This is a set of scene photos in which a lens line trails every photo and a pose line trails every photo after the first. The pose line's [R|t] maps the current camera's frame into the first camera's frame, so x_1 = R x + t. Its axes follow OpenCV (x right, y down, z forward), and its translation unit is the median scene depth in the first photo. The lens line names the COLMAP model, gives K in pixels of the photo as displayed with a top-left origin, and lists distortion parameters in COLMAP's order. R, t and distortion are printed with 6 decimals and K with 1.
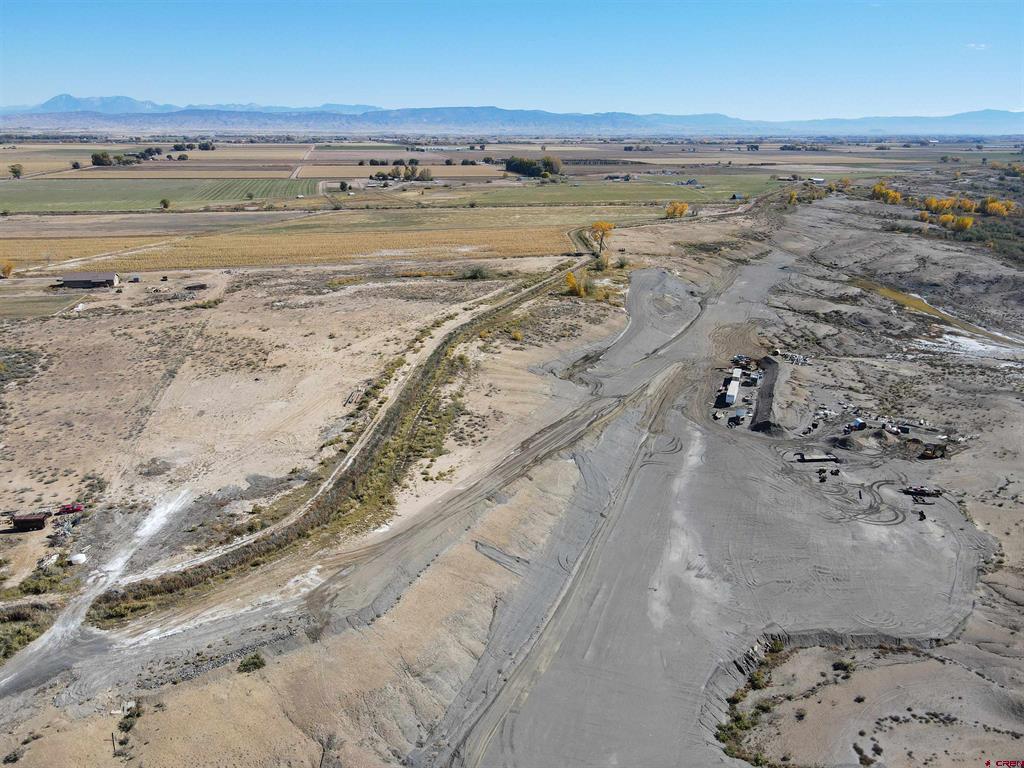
lens RADIAL K [[771.7, 0, 463.3], [0, 771.7, 373.6], [0, 0, 1]] dist [-0.003729, 0.009177]
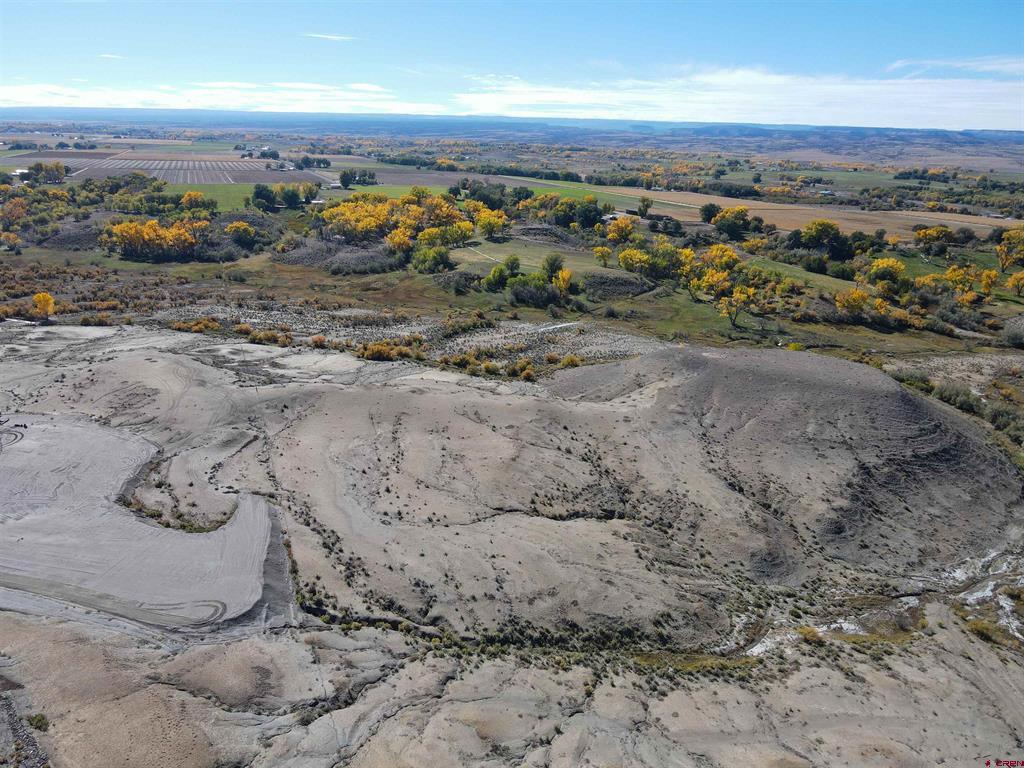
lens RADIAL K [[786.1, 0, 516.4], [0, 786.1, 383.8], [0, 0, 1]] dist [0.005999, 0.031341]
pose [[-0.148138, -0.315573, 0.937267, -1.072445], [0.295919, 0.890158, 0.346483, -0.135782], [-0.943656, 0.328682, -0.038483, 0.353710]]
